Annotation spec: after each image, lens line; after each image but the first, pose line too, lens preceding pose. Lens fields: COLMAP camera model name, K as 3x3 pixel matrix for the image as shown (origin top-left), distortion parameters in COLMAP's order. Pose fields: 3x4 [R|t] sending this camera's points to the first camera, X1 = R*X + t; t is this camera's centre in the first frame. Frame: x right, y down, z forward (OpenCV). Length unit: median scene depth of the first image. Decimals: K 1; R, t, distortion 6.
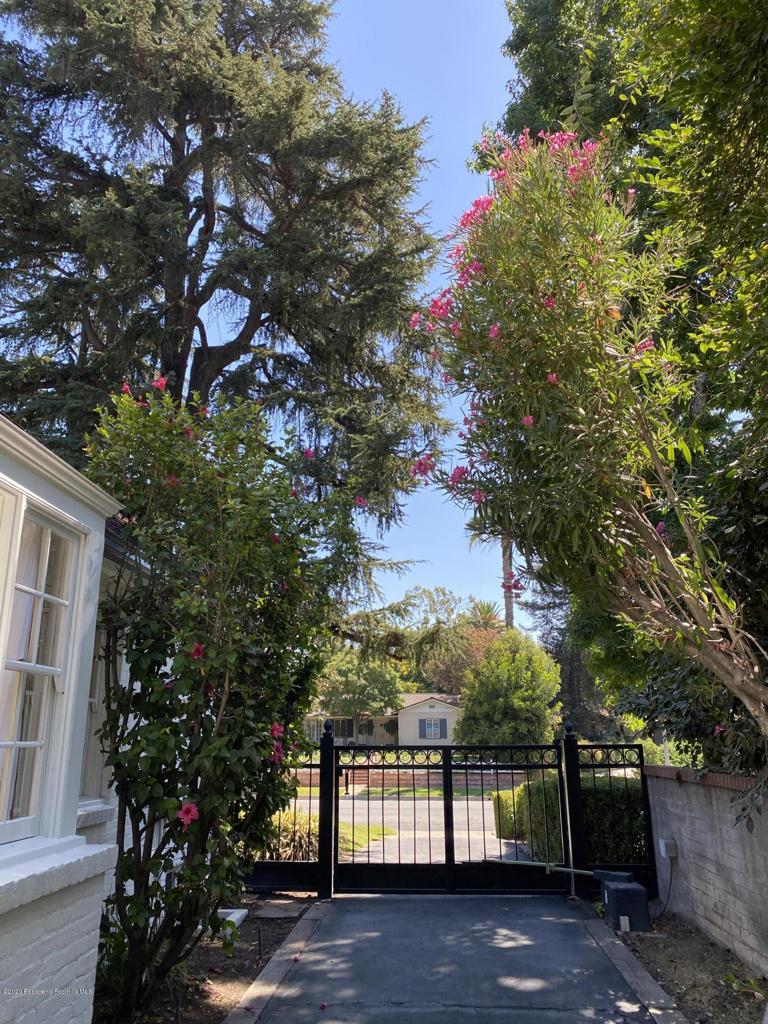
lens RADIAL K [[791.6, 0, 384.0], [0, 791.6, 512.0], [0, 0, 1]] dist [0.076993, -0.115052]
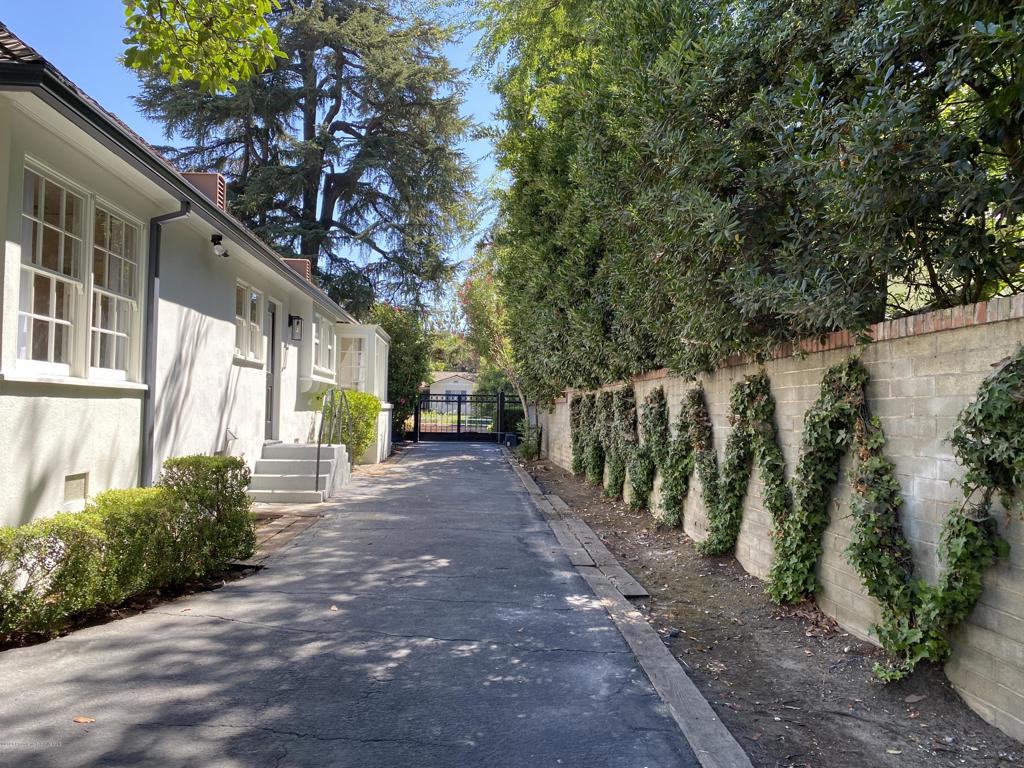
lens RADIAL K [[791.6, 0, 506.0], [0, 791.6, 395.0], [0, 0, 1]] dist [0.076993, -0.115052]
pose [[0.992201, 0.029195, 0.121181, -0.046470], [-0.058921, 0.966563, 0.249566, -0.197524], [-0.109843, -0.254760, 0.960745, -0.816965]]
